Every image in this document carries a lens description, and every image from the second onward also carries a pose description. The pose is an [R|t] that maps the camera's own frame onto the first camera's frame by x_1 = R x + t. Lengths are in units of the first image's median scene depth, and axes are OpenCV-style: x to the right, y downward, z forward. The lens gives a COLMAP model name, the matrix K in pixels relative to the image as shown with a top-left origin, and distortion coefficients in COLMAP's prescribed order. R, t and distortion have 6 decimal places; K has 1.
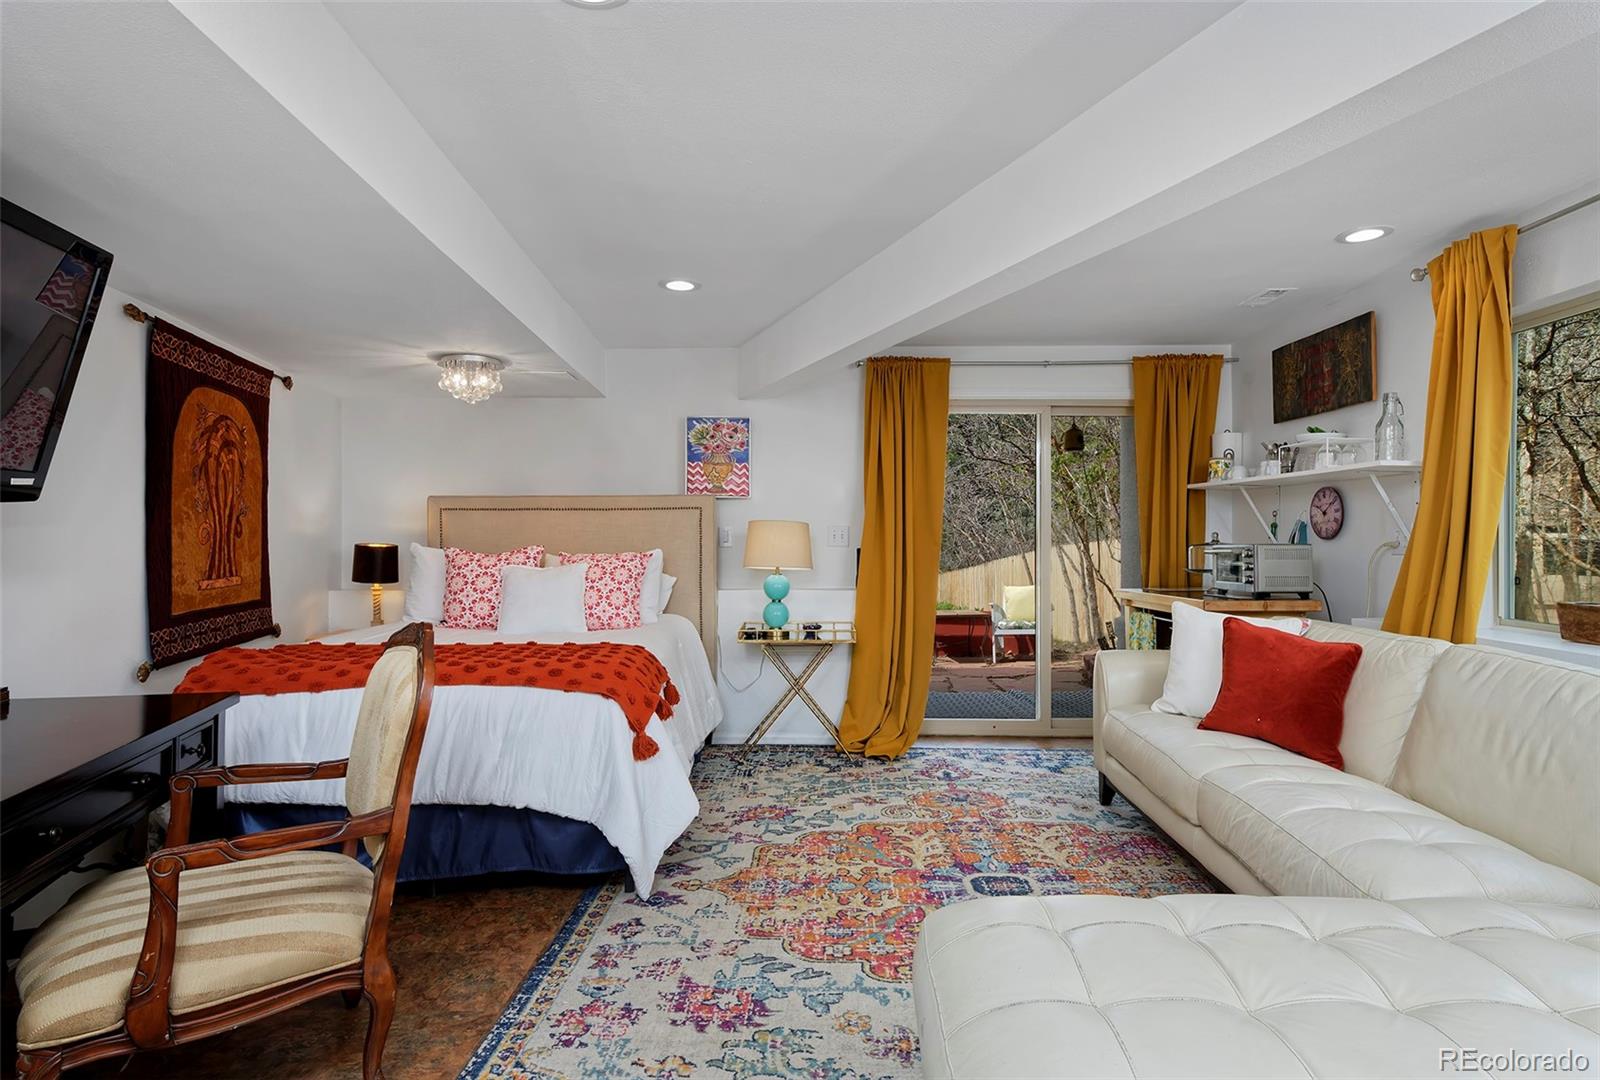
lens RADIAL K [[881.4, 0, 799.4], [0, 881.4, 536.9], [0, 0, 1]] dist [-0.007804, -0.000489]
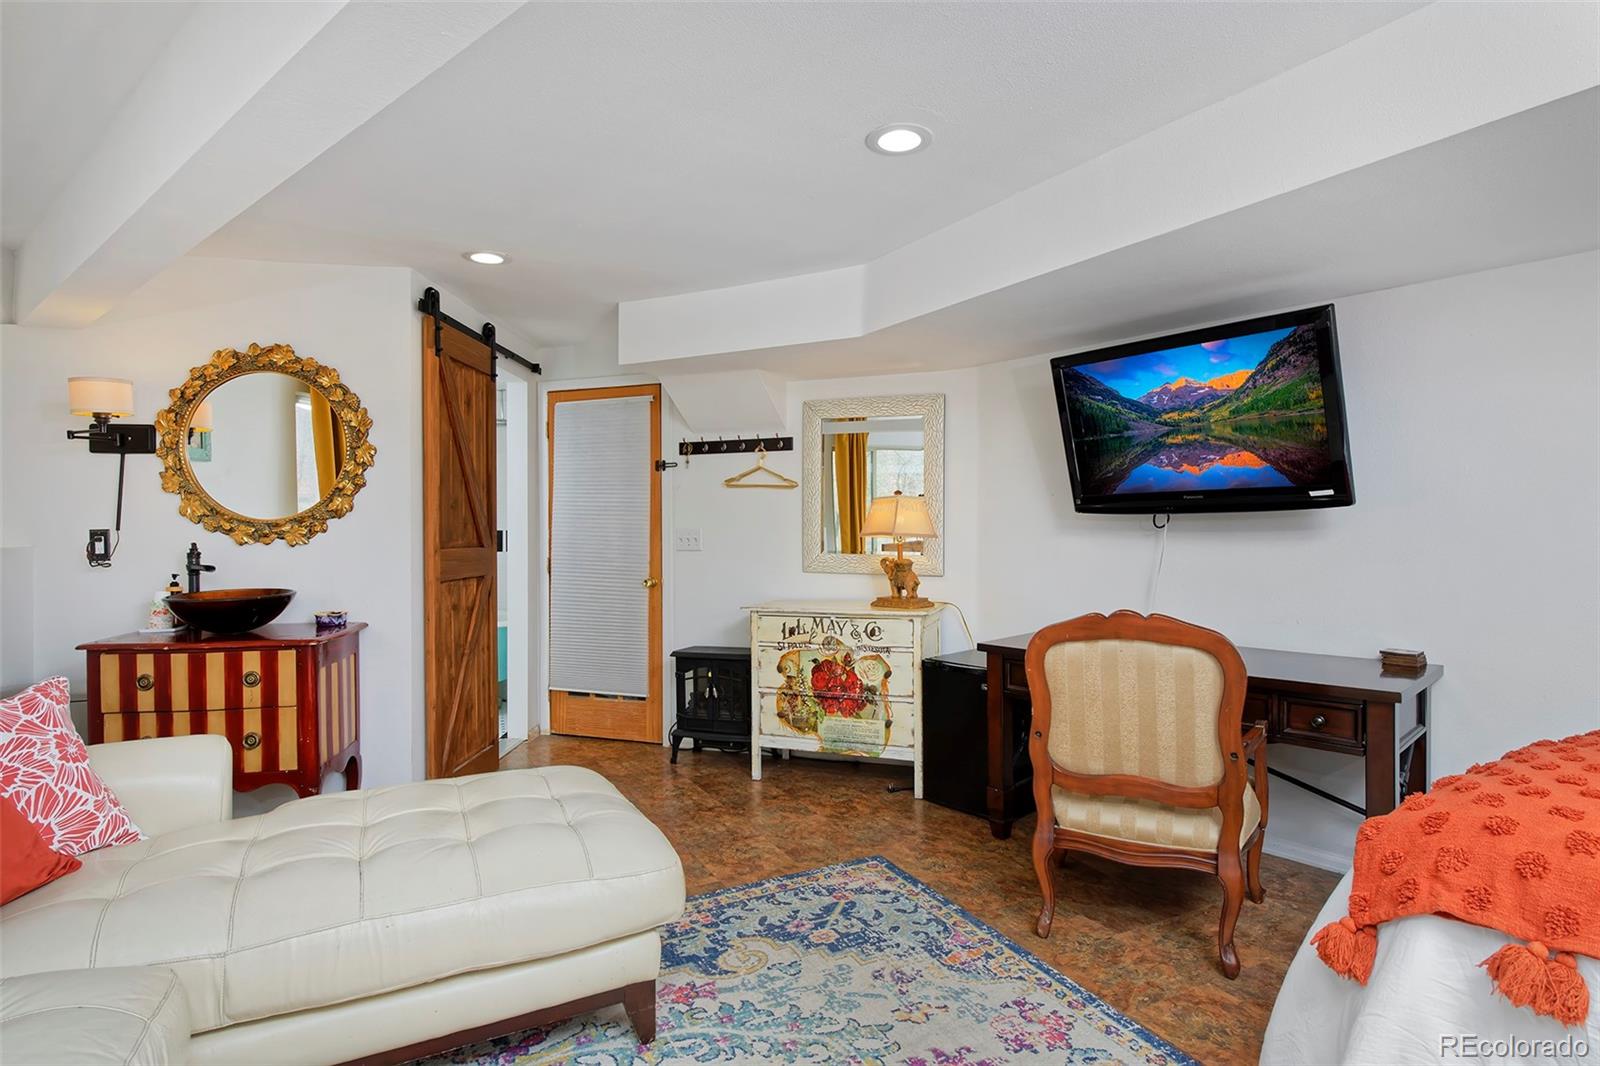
lens RADIAL K [[881.4, 0, 800.7], [0, 881.4, 539.9], [0, 0, 1]] dist [-0.007804, -0.000489]
pose [[-0.882471, -0.000643, -0.470366, 0.260567], [-0.003513, 0.999980, 0.005223, 0.003540], [0.470353, 0.006261, -0.882456, 0.996531]]
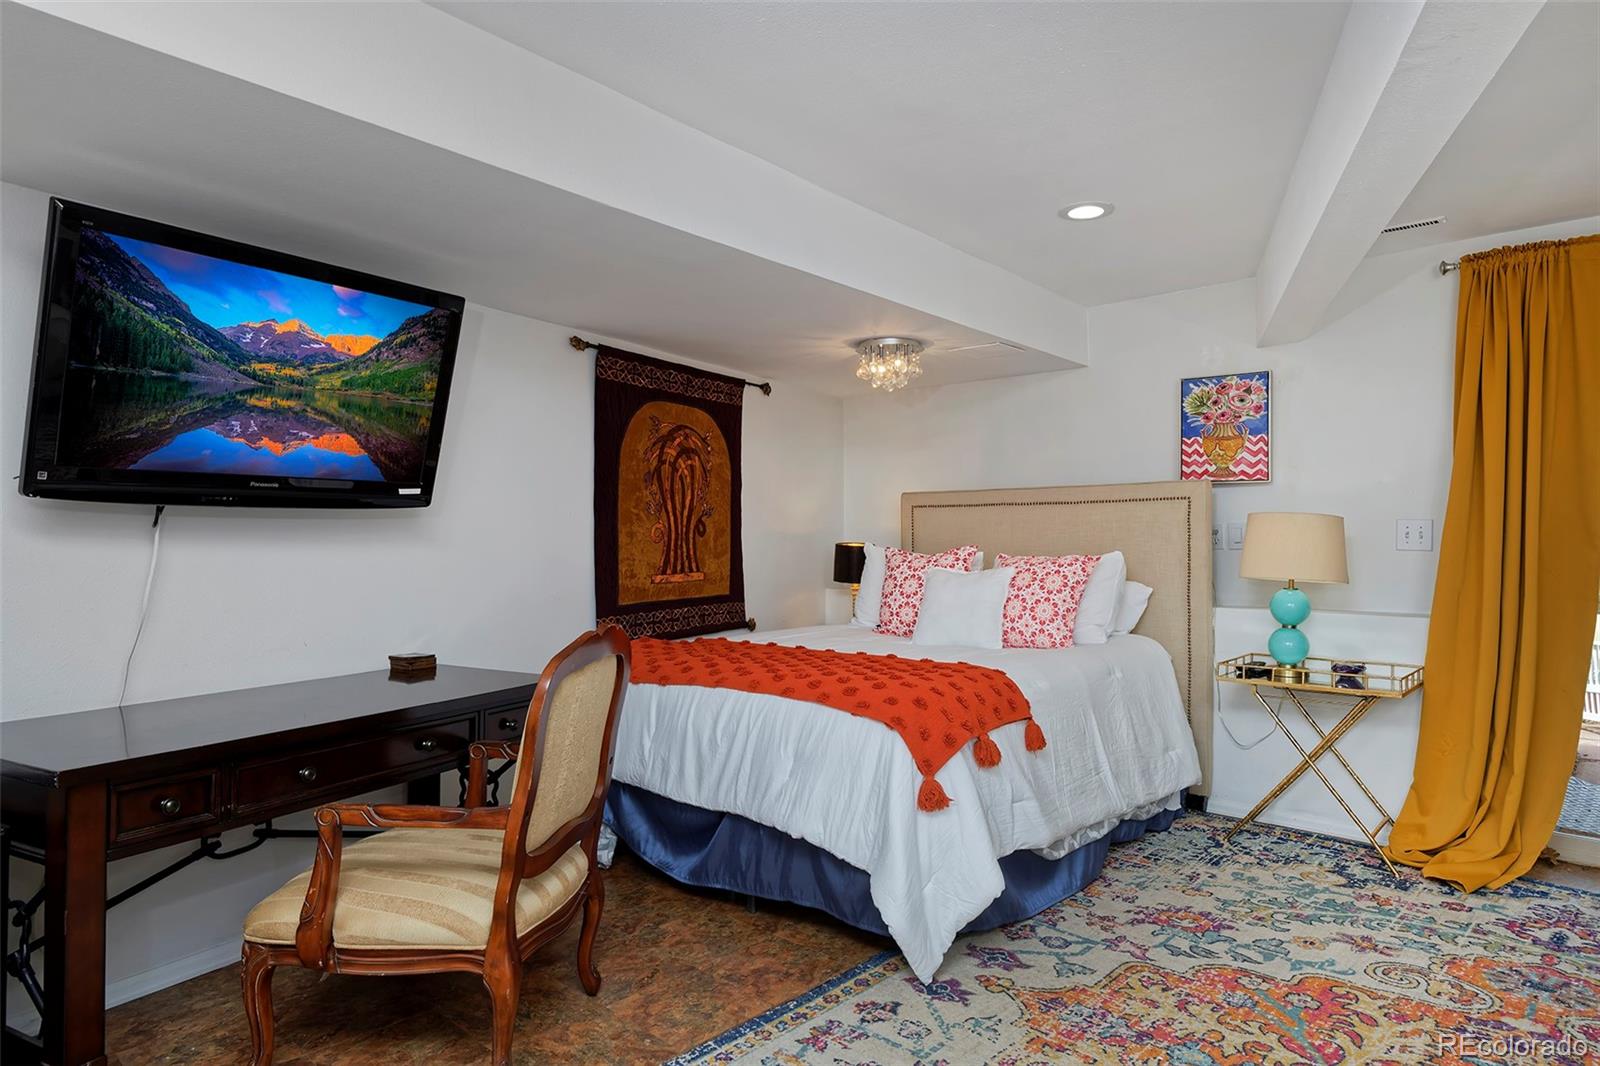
lens RADIAL K [[963.5, 0, 786.6], [0, 963.5, 538.3], [0, 0, 1]] dist [-0.008507, 0.001176]
pose [[0.734477, 0.001164, -0.678633, 0.241234], [-0.000189, 0.999999, 0.001511, 0.000967], [0.678634, -0.000981, 0.734476, 0.193066]]
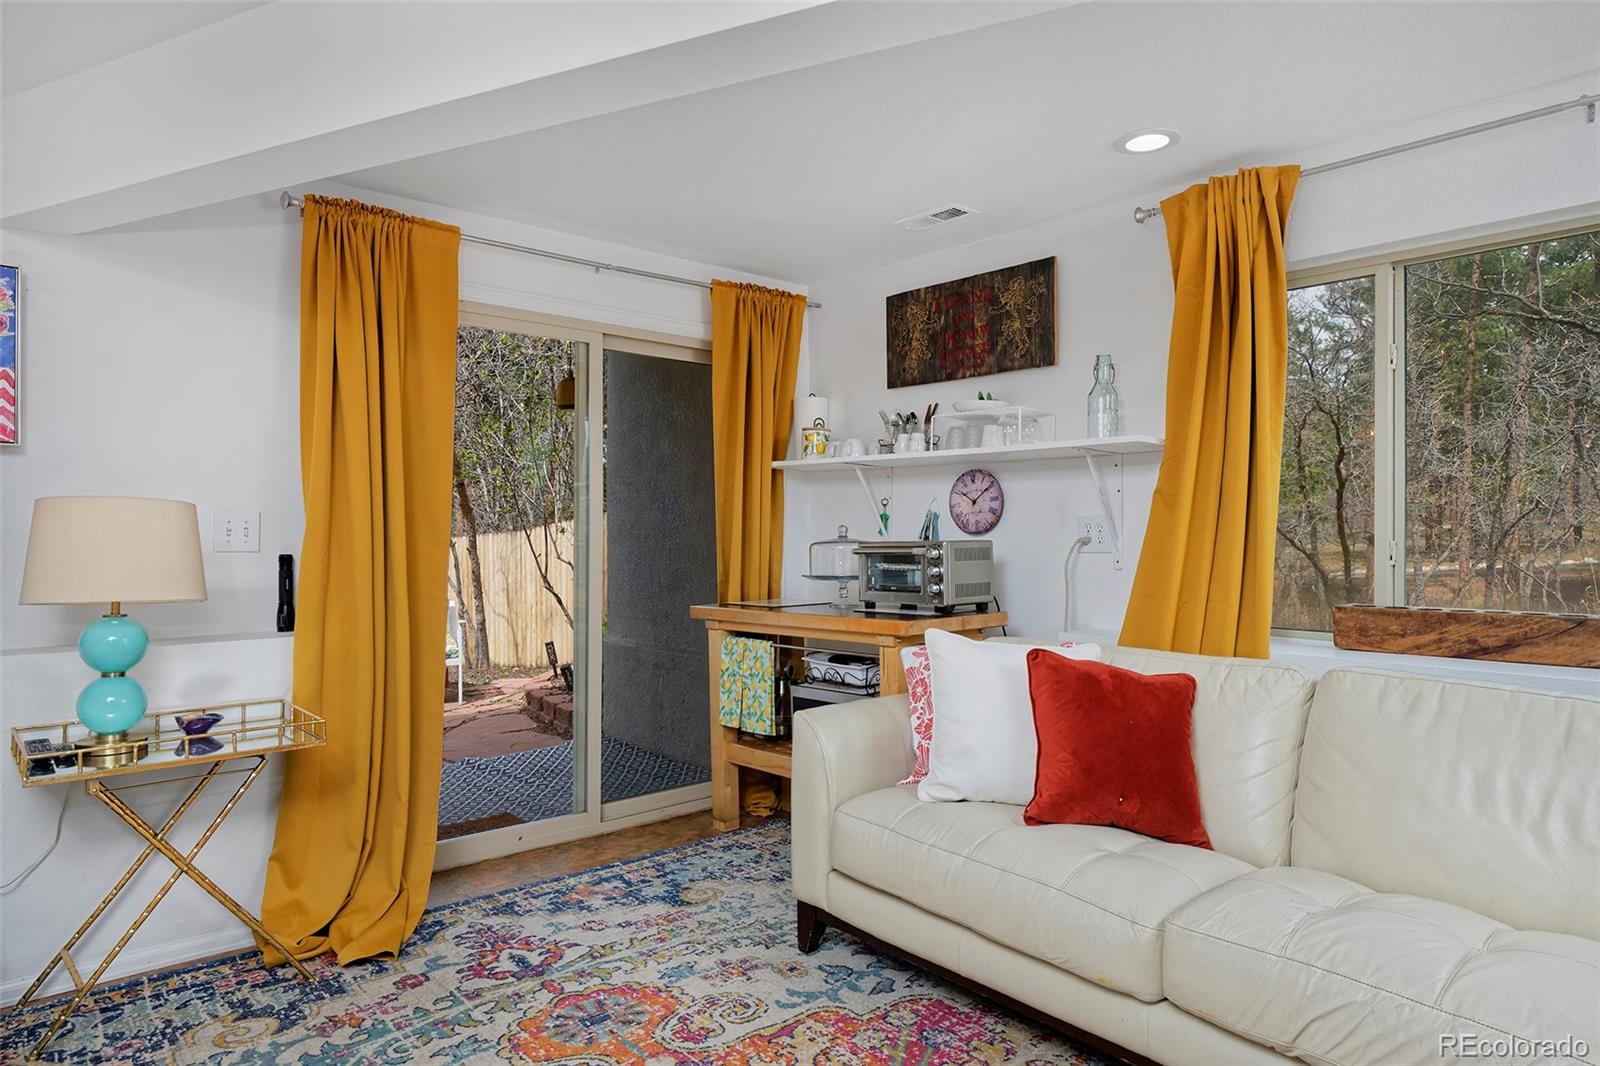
lens RADIAL K [[963.5, 0, 802.4], [0, 963.5, 529.2], [0, 0, 1]] dist [-0.008507, 0.001176]
pose [[0.727240, -0.000717, 0.686383, -0.128646], [0.002024, 0.999997, -0.001099, -0.001292], [-0.686380, 0.002188, 0.727239, 0.475410]]
